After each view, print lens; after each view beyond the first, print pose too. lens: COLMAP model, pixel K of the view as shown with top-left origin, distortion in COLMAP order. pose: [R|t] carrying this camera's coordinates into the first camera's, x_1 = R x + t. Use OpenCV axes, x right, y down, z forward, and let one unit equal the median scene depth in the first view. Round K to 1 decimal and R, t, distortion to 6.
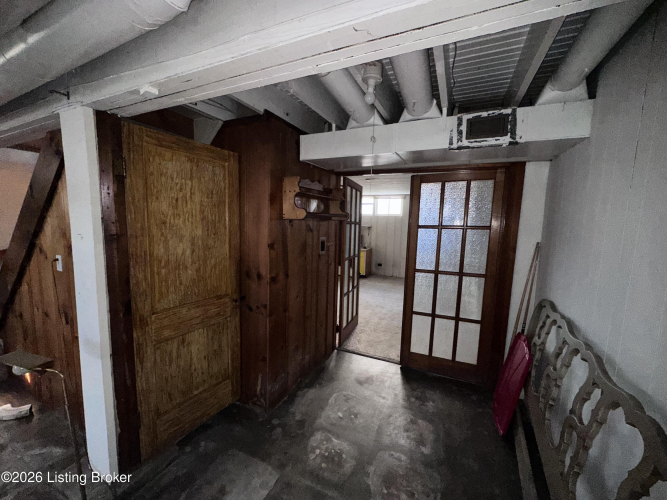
lens RADIAL K [[266.4, 0, 333.9], [0, 266.4, 249.1], [0, 0, 1]] dist [0.000559, -0.000224]
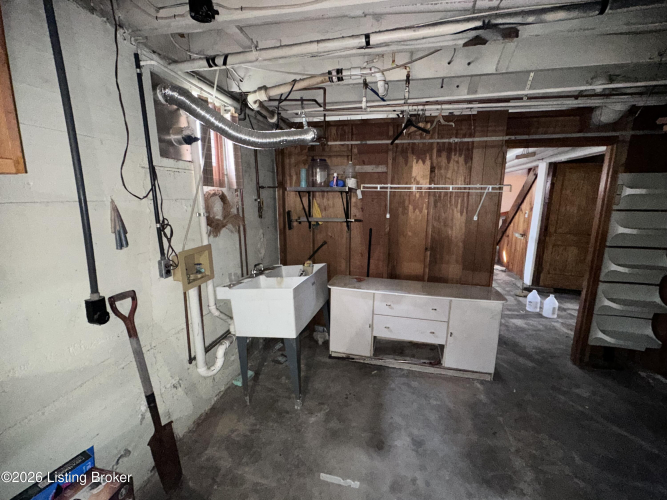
lens RADIAL K [[289.1, 0, 333.4], [0, 289.1, 249.4], [0, 0, 1]] dist [-0.001346, -0.000075]
pose [[0.218157, 0.163020, -0.962202, 1.501429], [-0.099281, 0.984542, 0.144295, 0.188343], [0.970851, 0.064049, 0.230970, -1.650368]]
